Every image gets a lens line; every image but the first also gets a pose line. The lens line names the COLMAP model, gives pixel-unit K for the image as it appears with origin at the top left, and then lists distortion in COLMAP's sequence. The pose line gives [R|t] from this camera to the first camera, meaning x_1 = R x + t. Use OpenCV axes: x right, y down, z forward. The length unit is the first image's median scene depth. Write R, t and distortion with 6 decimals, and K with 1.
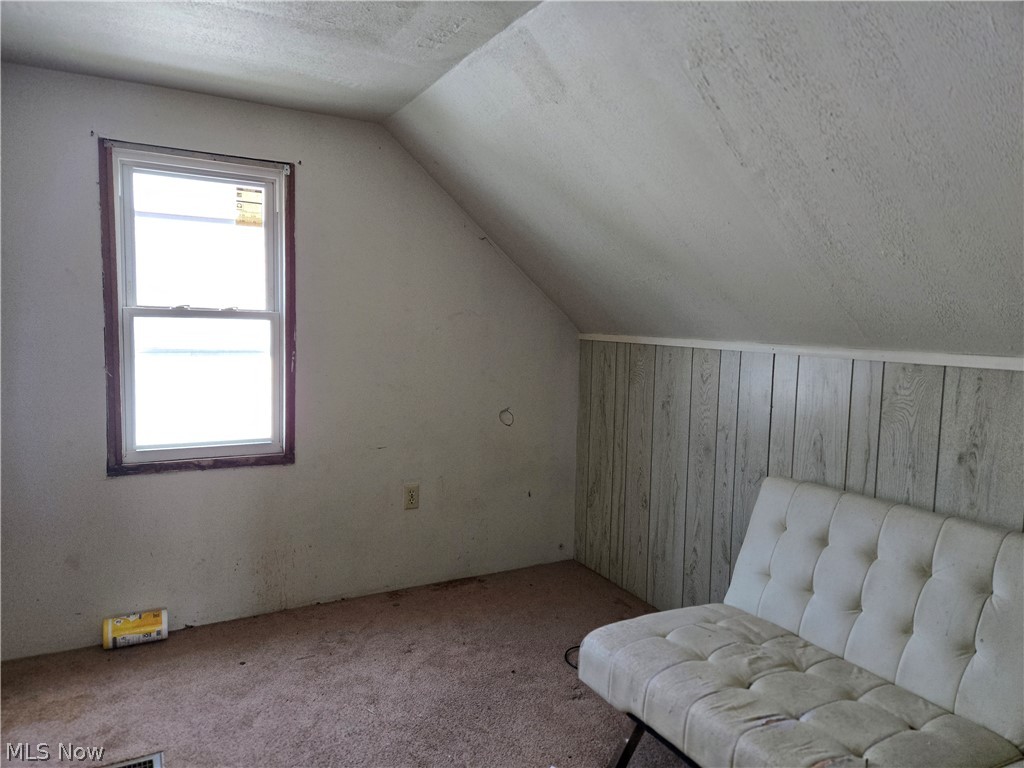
lens RADIAL K [[686.7, 0, 512.3], [0, 686.7, 379.4], [0, 0, 1]] dist [0.078029, -0.062939]
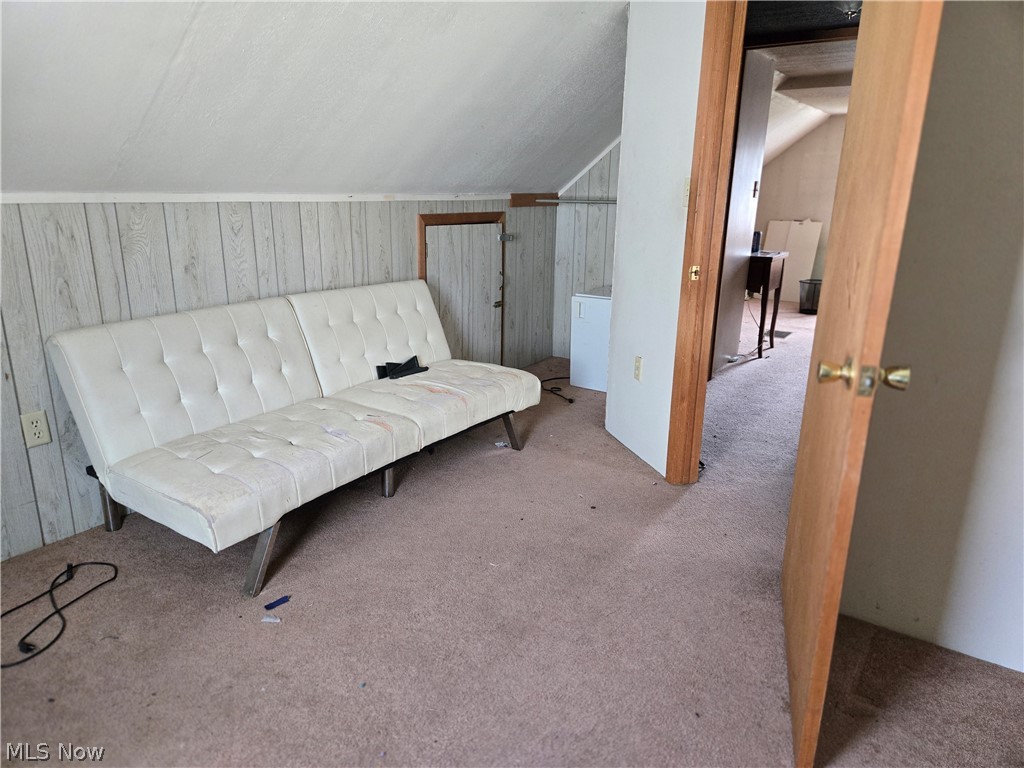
lens RADIAL K [[686.7, 0, 510.8], [0, 686.7, 385.0], [0, 0, 1]] dist [0.078029, -0.062939]
pose [[-0.462074, -0.299571, 0.834712, -0.881355], [0.030368, 0.935322, 0.352491, -0.140783], [-0.886321, 0.188226, -0.423091, 1.028760]]
